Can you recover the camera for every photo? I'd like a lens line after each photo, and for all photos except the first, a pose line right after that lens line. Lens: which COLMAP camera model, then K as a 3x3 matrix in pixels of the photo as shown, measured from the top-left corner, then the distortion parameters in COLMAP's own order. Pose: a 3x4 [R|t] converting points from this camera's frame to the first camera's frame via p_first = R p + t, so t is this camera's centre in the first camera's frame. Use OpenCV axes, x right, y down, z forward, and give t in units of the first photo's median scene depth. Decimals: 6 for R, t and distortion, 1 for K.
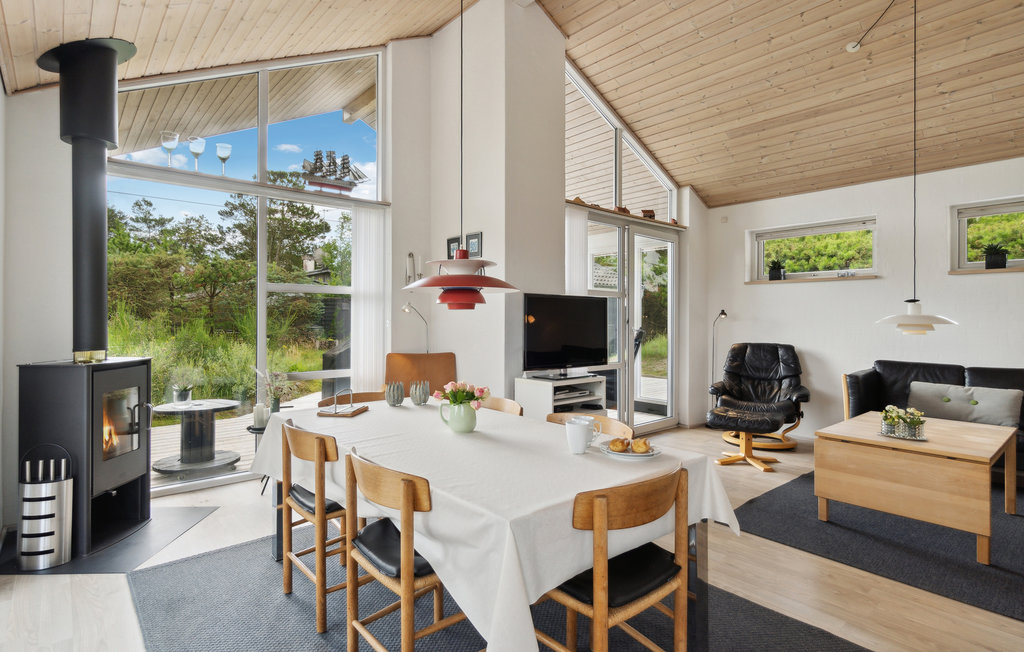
lens RADIAL K [[518.8, 0, 504.0], [0, 518.8, 317.4], [0, 0, 1]] dist [0.001306, 0.000960]
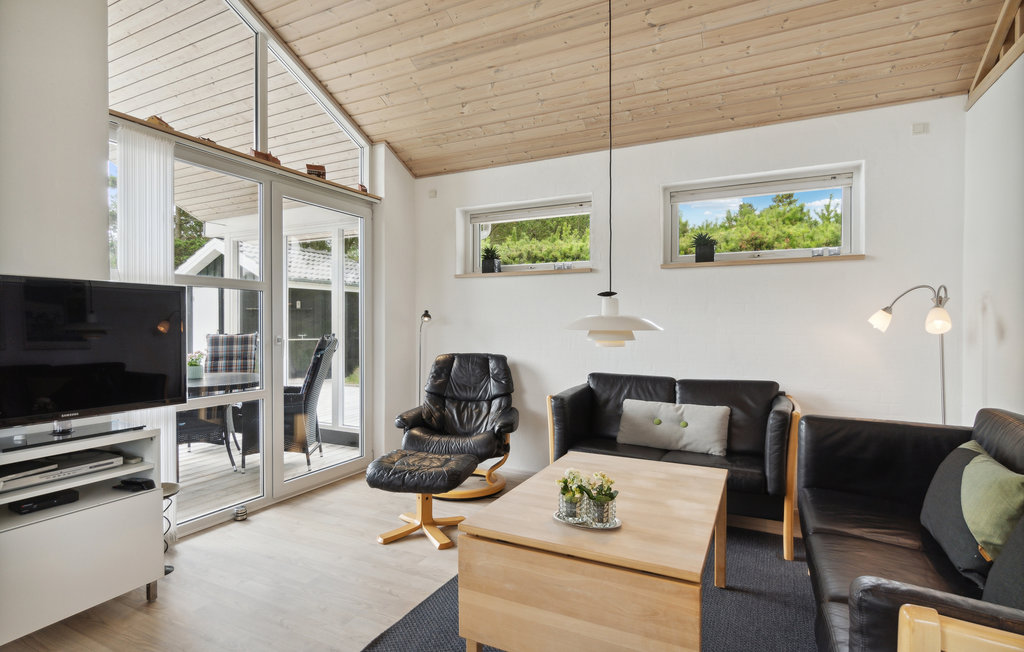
lens RADIAL K [[511.2, 0, 512.6], [0, 511.2, 327.8], [0, 0, 1]] dist [-0.014654, -0.000213]
pose [[0.919313, -0.008324, 0.393439, 0.274024], [0.002389, 0.999876, 0.015574, -0.000168], [-0.393520, -0.013378, 0.919219, 0.297052]]
